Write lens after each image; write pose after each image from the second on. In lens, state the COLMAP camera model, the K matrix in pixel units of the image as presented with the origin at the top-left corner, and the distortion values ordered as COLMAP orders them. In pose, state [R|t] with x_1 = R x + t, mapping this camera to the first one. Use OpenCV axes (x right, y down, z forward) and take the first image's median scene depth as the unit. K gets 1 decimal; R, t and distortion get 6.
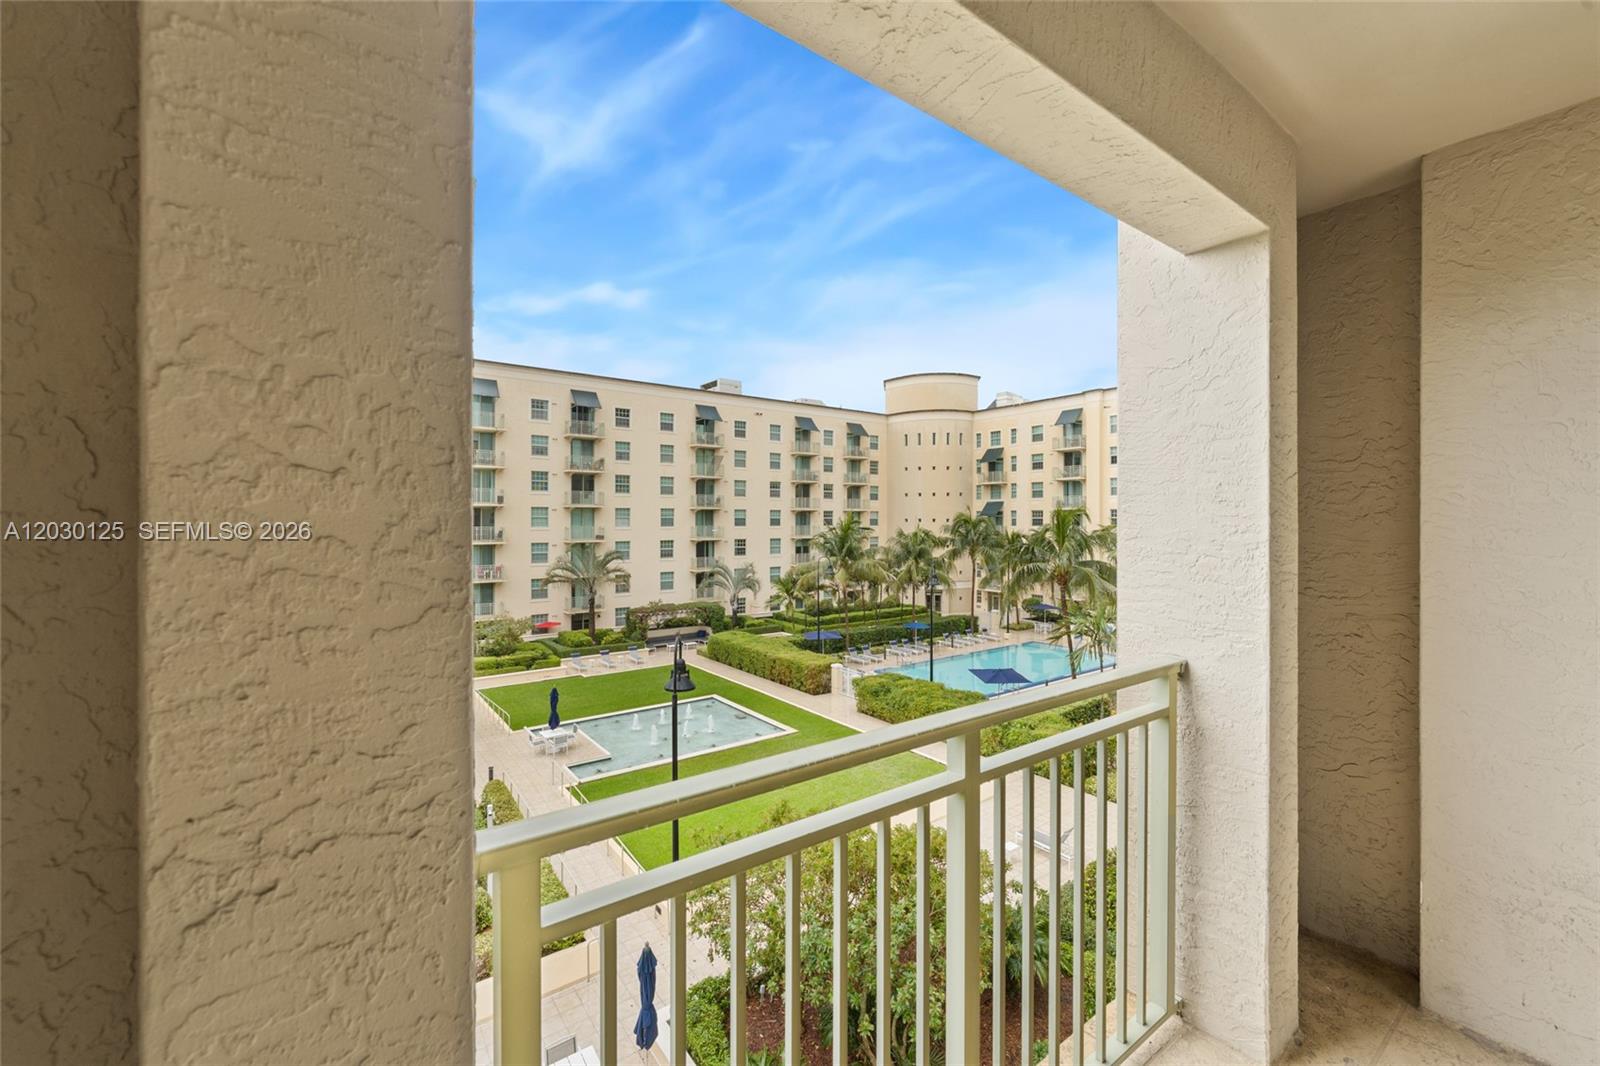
lens RADIAL K [[657.6, 0, 802.0], [0, 657.6, 519.5], [0, 0, 1]] dist [0.003664, -0.000446]
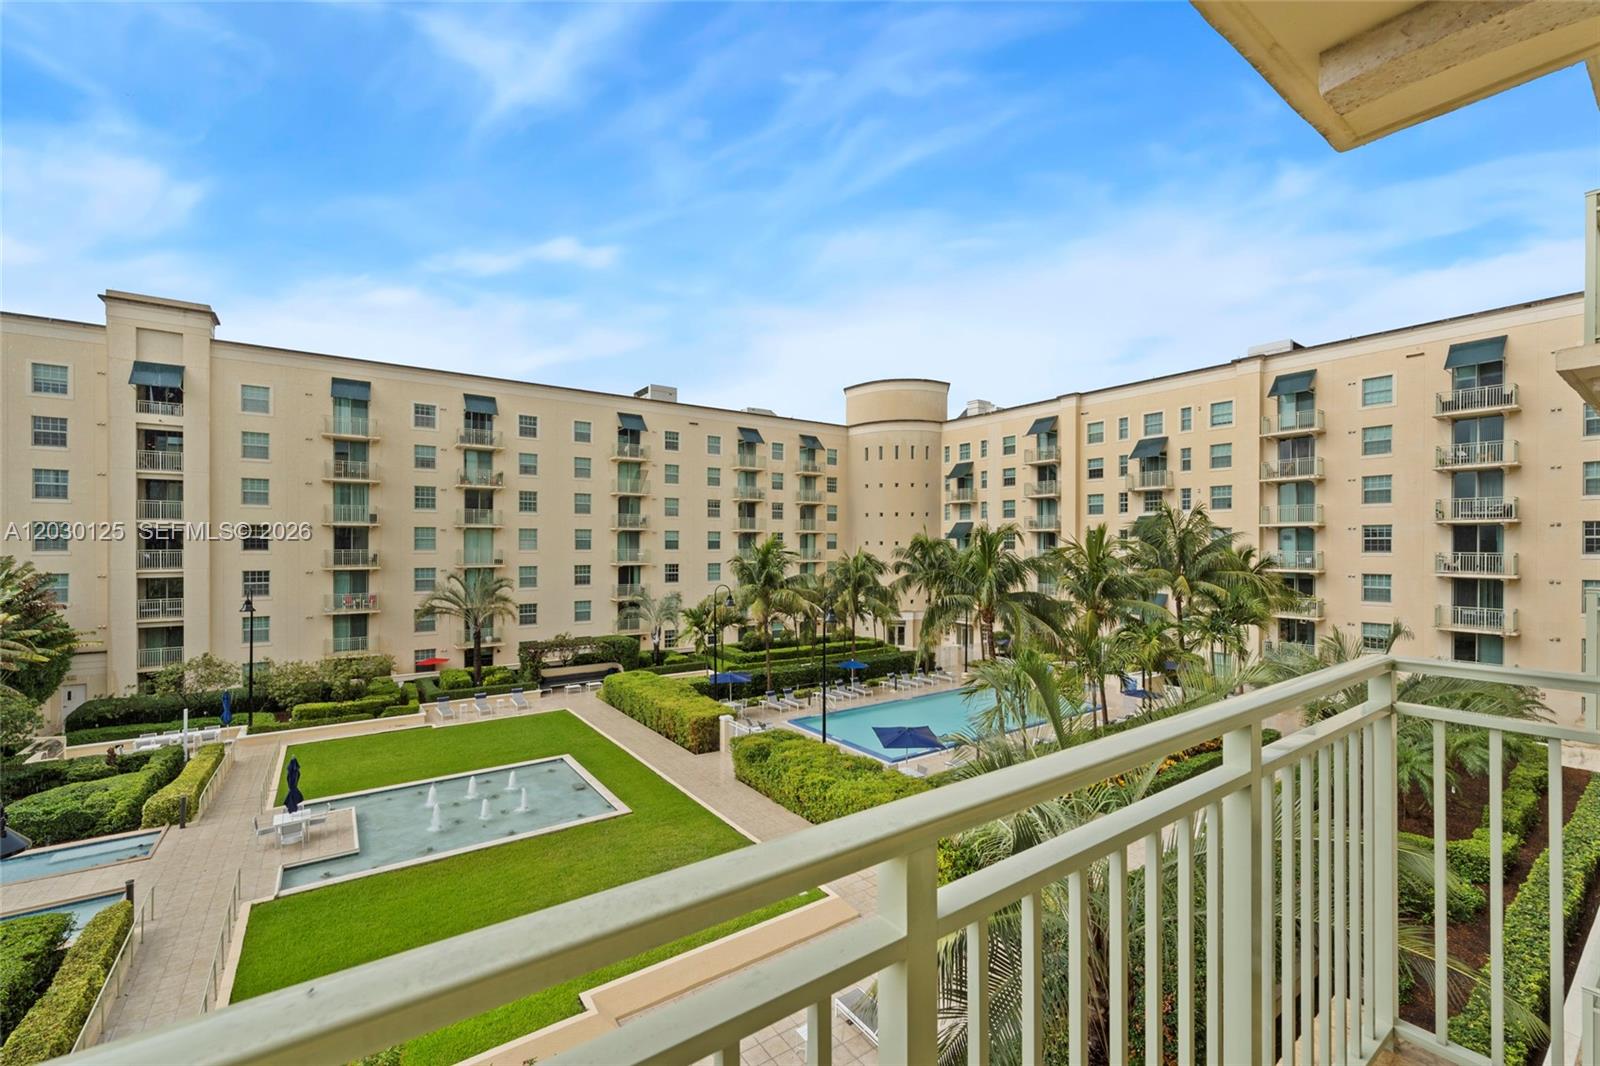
lens RADIAL K [[657.6, 0, 800.7], [0, 657.6, 547.2], [0, 0, 1]] dist [0.003664, -0.000446]
pose [[0.999650, 0.000893, -0.026425, 0.117124], [-0.000755, 0.999986, 0.005260, 0.002553], [0.026429, -0.005239, 0.999637, 0.124690]]
